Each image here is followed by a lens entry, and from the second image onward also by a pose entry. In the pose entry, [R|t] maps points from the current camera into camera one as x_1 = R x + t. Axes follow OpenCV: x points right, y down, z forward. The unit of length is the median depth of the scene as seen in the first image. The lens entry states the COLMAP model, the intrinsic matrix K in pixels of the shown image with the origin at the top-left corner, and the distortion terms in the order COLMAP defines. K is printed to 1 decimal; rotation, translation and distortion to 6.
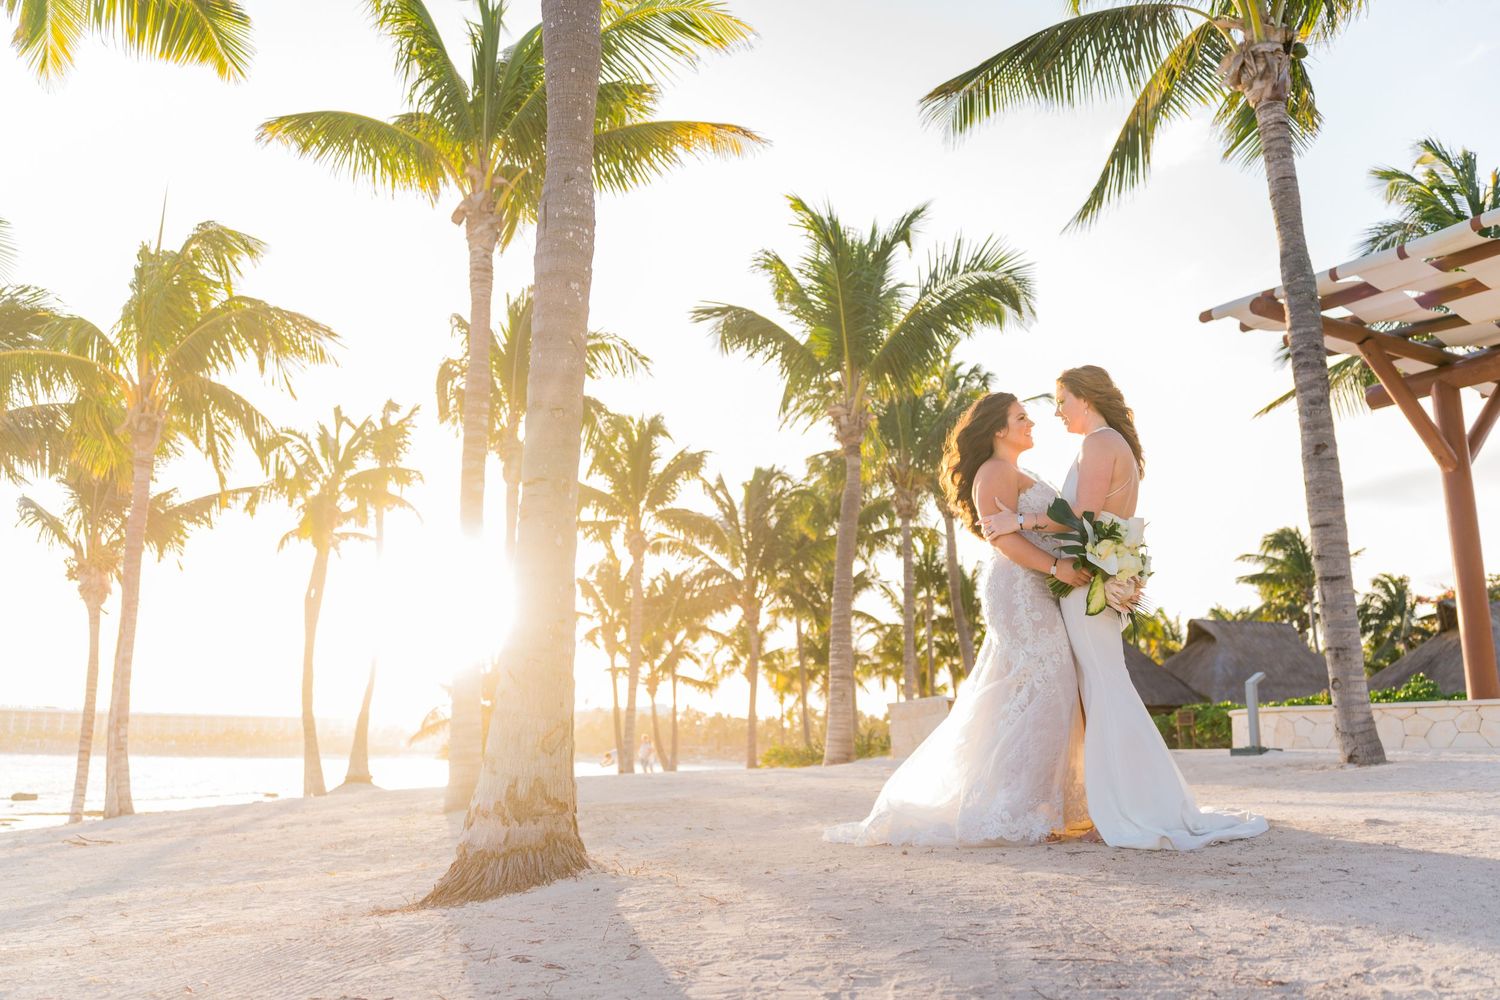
lens RADIAL K [[1206.7, 0, 750.0], [0, 1206.7, 500.0], [0, 0, 1]] dist [0.003766, -0.009446]
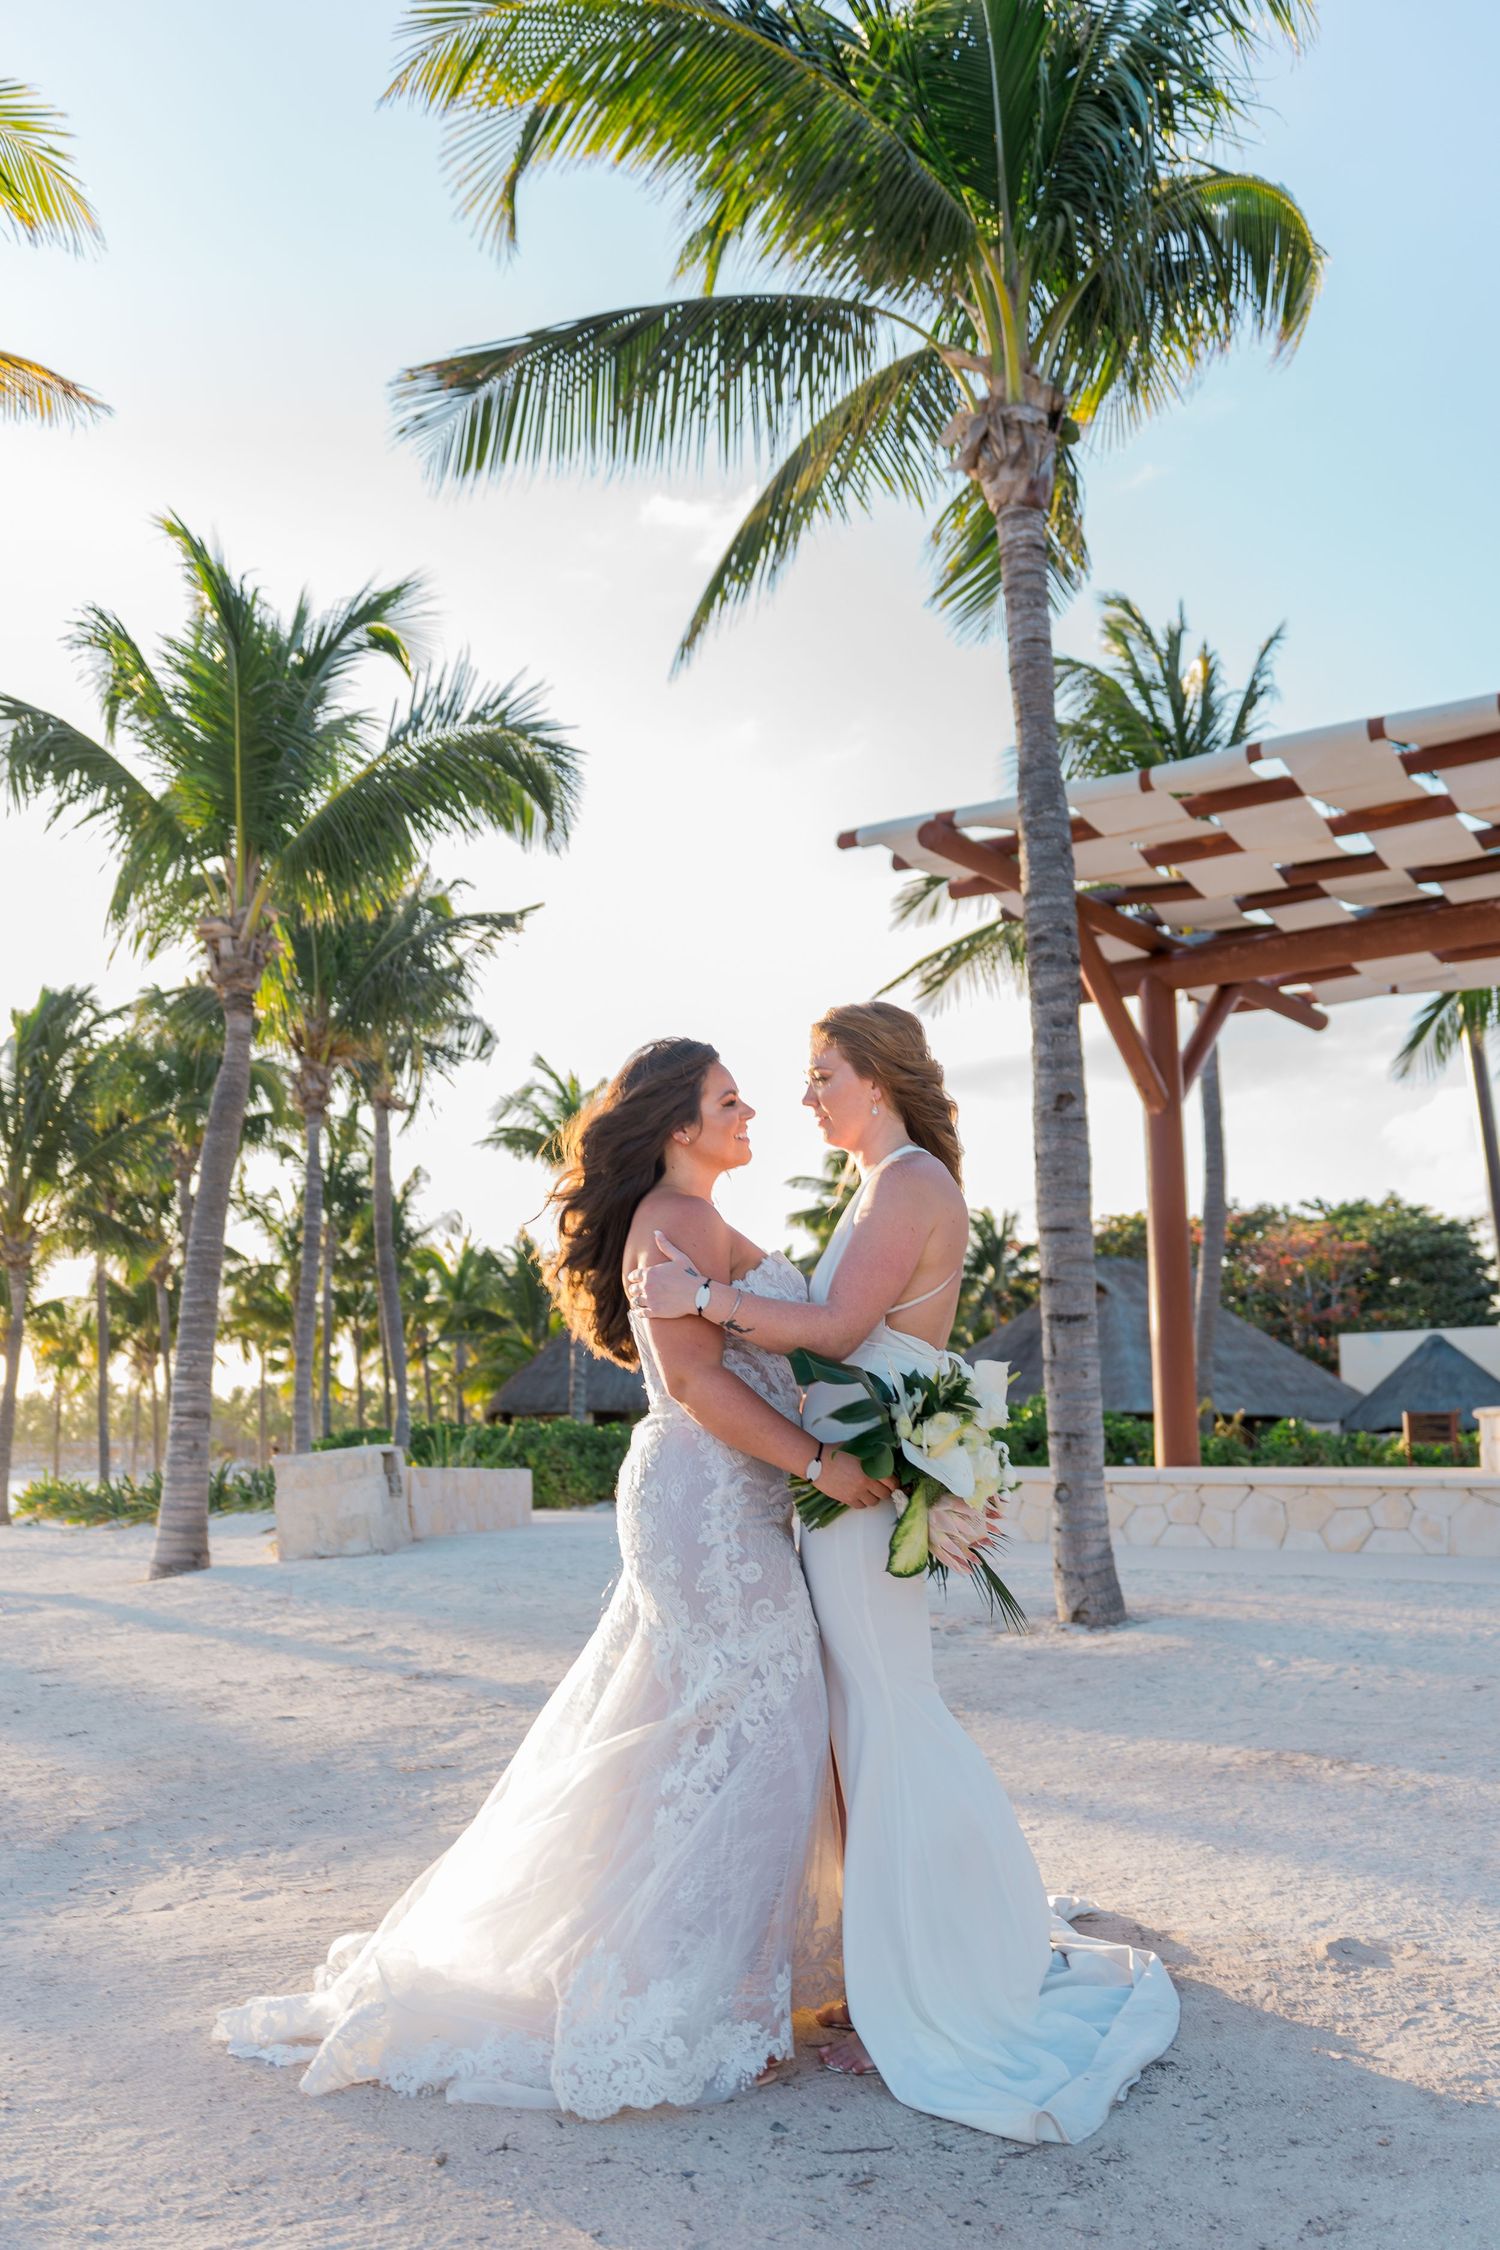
lens RADIAL K [[1810.1, 0, 750.0], [0, 1810.1, 1125.0], [0, 0, 1]] dist [0.003766, -0.009446]
pose [[0.923265, 0.057643, 0.379814, -0.011746], [-0.076671, 0.996437, 0.035148, -0.035679], [-0.376435, -0.061571, 0.924395, 0.155010]]
